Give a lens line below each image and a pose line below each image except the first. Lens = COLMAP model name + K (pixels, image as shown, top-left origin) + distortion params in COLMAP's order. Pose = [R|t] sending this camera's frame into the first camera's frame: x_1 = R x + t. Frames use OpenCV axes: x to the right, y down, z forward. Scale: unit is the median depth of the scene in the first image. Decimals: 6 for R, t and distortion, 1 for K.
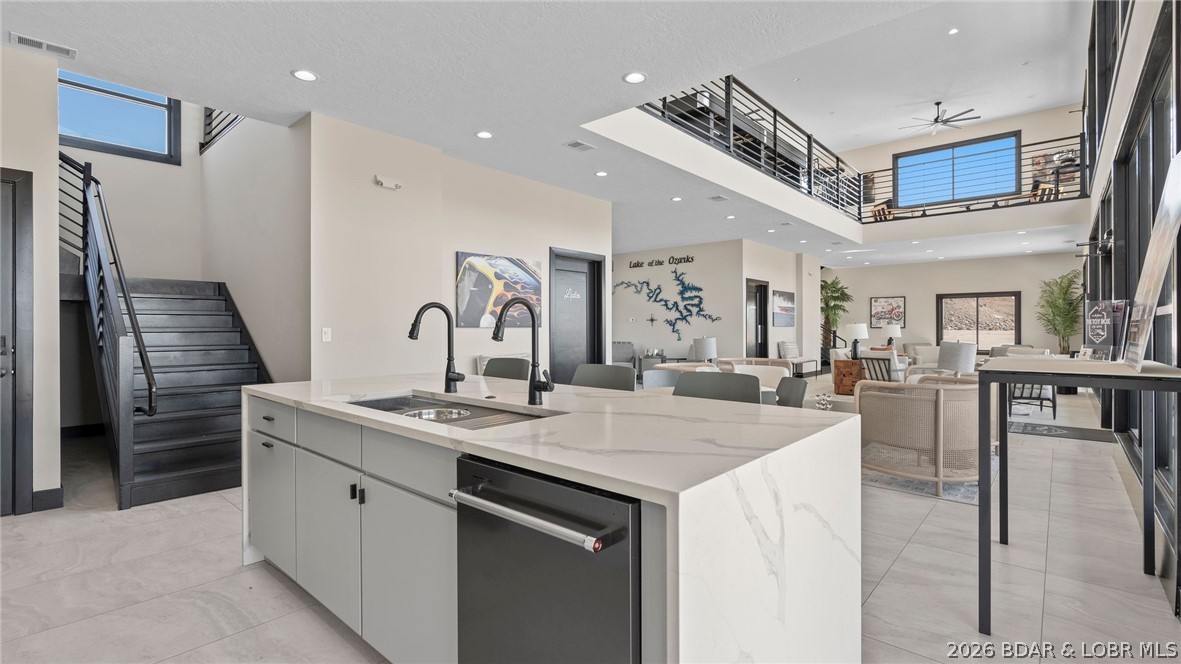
lens RADIAL K [[531.5, 0, 588.8], [0, 531.5, 329.1], [0, 0, 1]] dist [-0.011399, 0.004683]
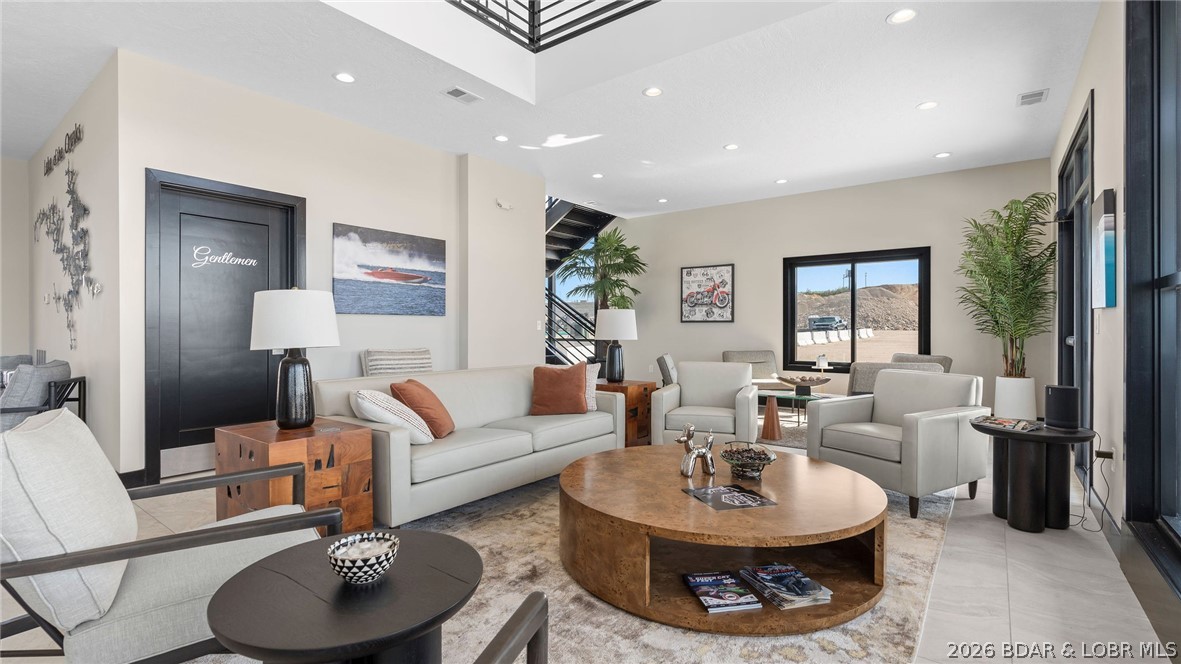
lens RADIAL K [[531.5, 0, 628.7], [0, 531.5, 330.9], [0, 0, 1]] dist [-0.011399, 0.004683]
pose [[0.995054, 0.010274, 0.098805, 0.442083], [-0.011172, 0.999901, 0.008539, 0.001491], [-0.098708, -0.009600, 0.995070, 0.488013]]
